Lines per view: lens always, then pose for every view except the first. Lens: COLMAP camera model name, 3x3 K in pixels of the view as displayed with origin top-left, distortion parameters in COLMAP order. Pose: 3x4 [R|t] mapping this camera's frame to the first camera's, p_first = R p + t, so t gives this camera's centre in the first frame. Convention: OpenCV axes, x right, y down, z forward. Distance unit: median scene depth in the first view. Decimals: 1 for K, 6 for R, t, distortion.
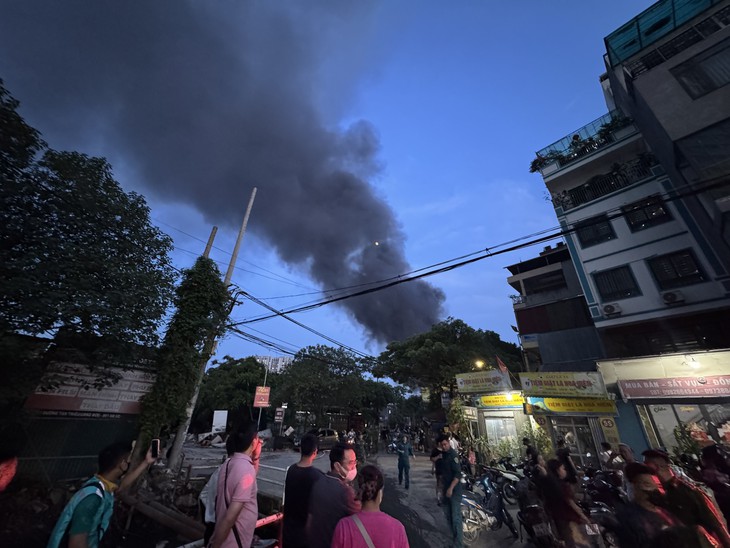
lens RADIAL K [[292.6, 0, 363.1], [0, 292.6, 277.0], [0, 0, 1]] dist [-0.000475, -0.000147]
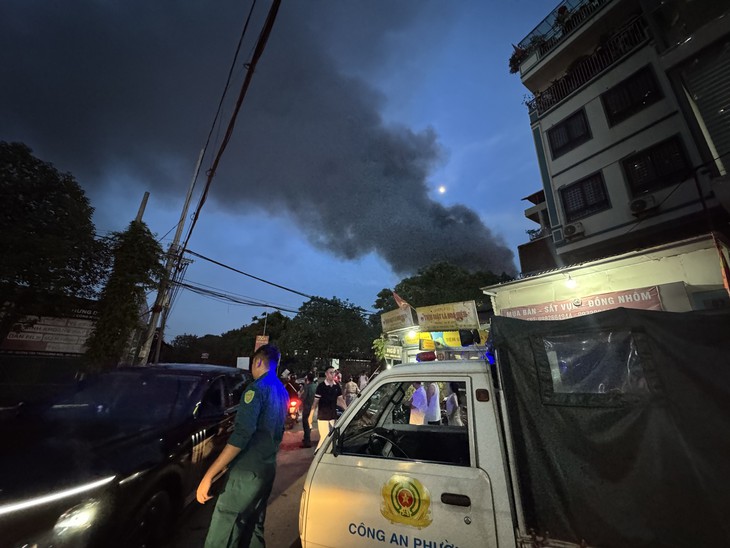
lens RADIAL K [[292.6, 0, 363.1], [0, 292.6, 277.0], [0, 0, 1]] dist [-0.000475, -0.000147]
pose [[0.972402, -0.070847, -0.222297, 0.476006], [0.102768, 0.985436, 0.135479, 0.071416], [0.209461, -0.154585, 0.965520, 0.069009]]
